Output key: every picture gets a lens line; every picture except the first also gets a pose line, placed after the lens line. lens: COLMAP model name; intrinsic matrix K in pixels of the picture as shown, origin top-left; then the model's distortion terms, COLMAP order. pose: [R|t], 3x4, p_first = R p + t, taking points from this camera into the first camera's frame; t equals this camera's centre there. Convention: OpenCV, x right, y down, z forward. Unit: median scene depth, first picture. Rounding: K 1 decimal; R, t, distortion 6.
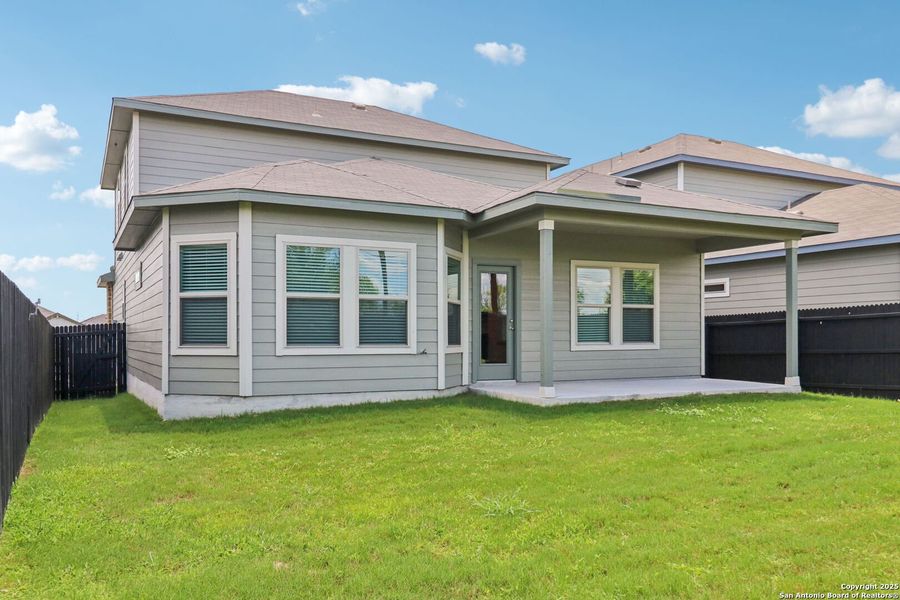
lens RADIAL K [[722.4, 0, 457.7], [0, 722.4, 323.3], [0, 0, 1]] dist [0.024098, -0.002860]
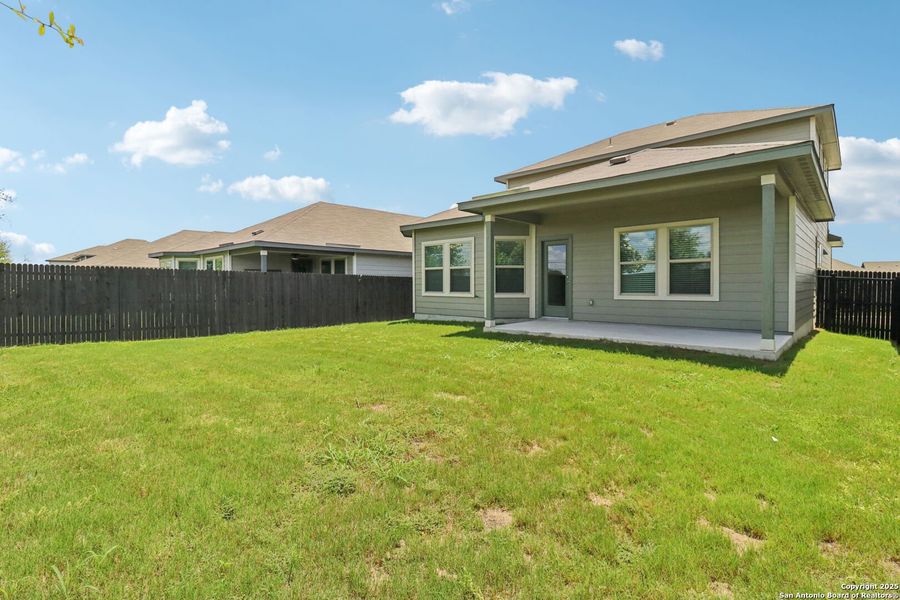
lens RADIAL K [[432.2, 0, 447.5], [0, 432.2, 289.2], [0, 0, 1]] dist [-0.001676, -0.014334]
pose [[0.319100, 0.011092, -0.947656, 0.838727], [0.018248, 0.999674, 0.017845, 0.000816], [0.947545, -0.022987, 0.318794, 0.510508]]
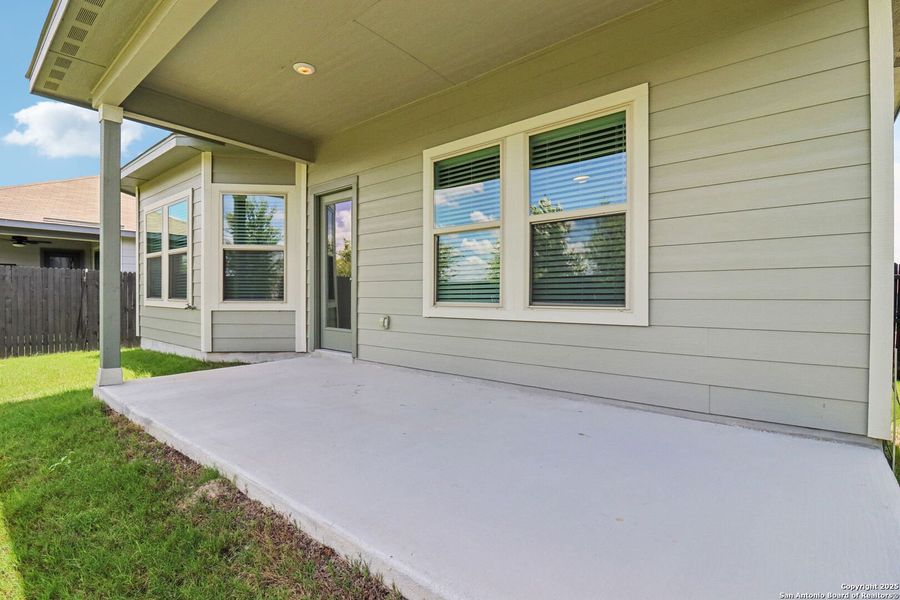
lens RADIAL K [[428.7, 0, 447.1], [0, 428.7, 321.0], [0, 0, 1]] dist [0.000285, -0.000385]
pose [[0.378427, 0.055026, -0.923994, 0.498532], [0.005410, 0.998083, 0.061654, 0.022193], [0.925615, -0.028330, 0.377404, 0.952789]]
